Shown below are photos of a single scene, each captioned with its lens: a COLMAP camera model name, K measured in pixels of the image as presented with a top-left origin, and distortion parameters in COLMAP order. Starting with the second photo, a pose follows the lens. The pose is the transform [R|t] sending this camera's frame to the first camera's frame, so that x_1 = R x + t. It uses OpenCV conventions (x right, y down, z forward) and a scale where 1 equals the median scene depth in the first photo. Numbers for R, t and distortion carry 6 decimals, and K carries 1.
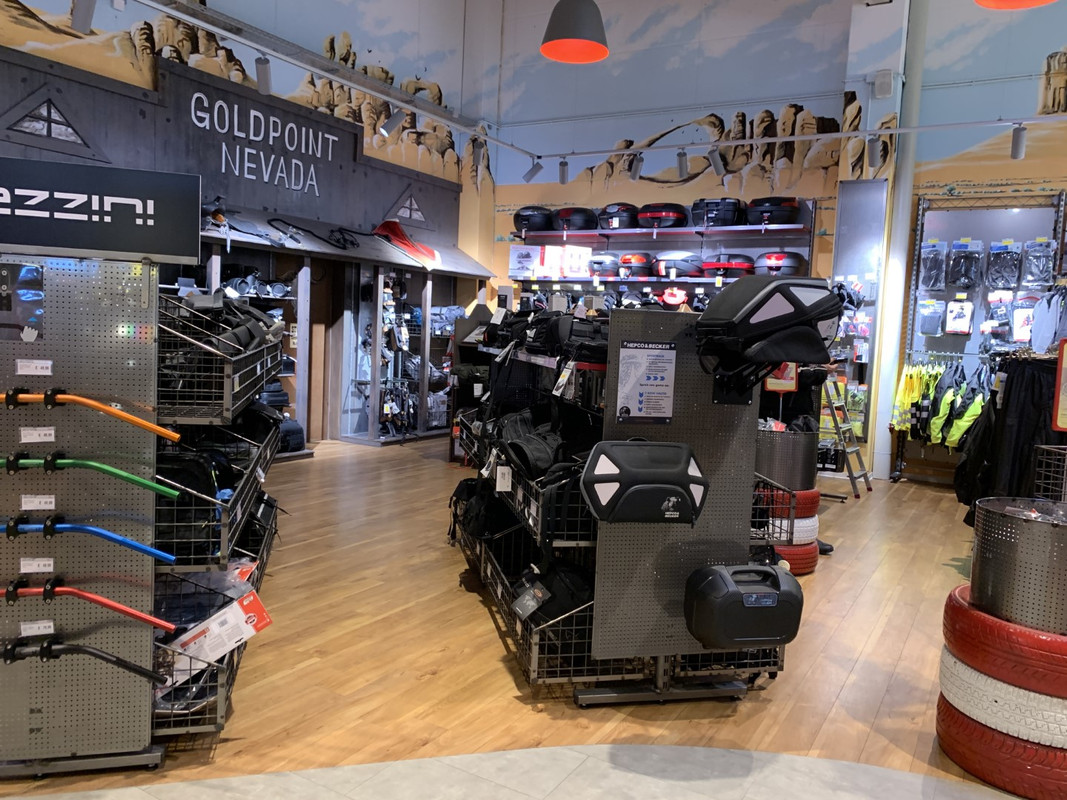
lens RADIAL K [[828.6, 0, 533.5], [0, 828.6, 400.0], [0, 0, 1]] dist [0.012151, -0.010297]
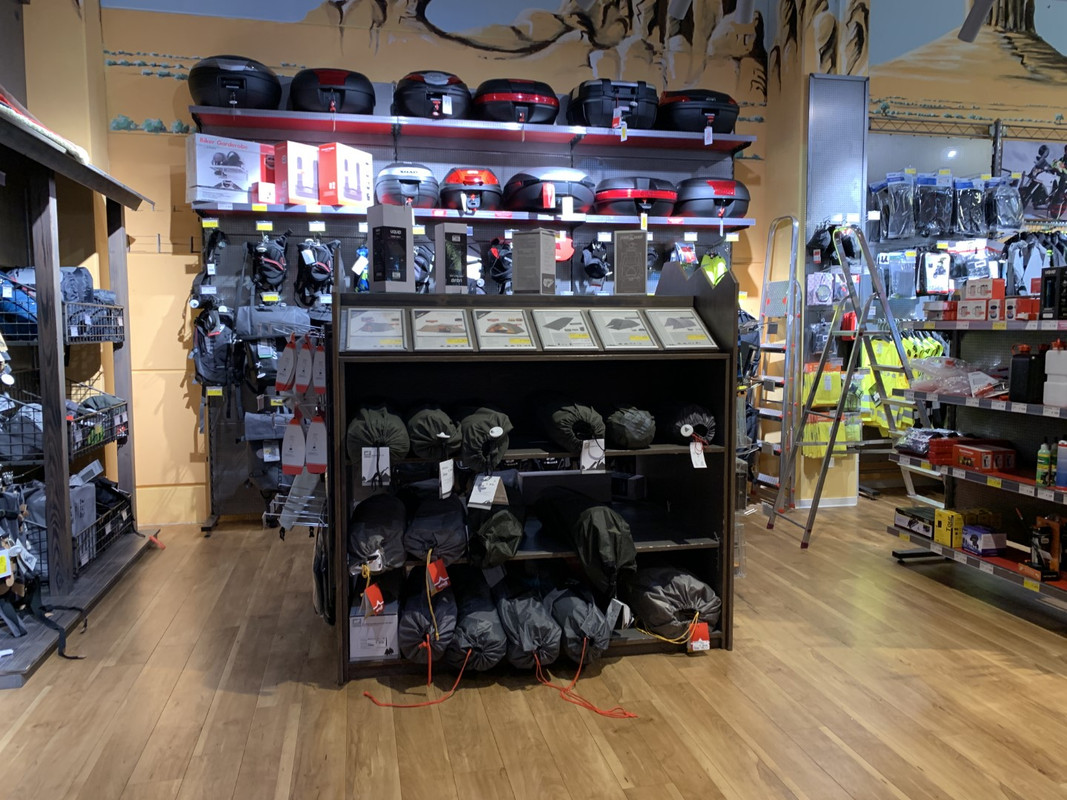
lens RADIAL K [[798.9, 0, 535.0], [0, 798.9, 374.0], [0, 0, 1]] dist [0.027061, -0.005902]
pose [[0.724803, -0.094393, 0.682459, -0.234665], [0.091959, 0.994961, 0.039951, -0.061069], [-0.682792, 0.033802, 0.729831, 0.616233]]
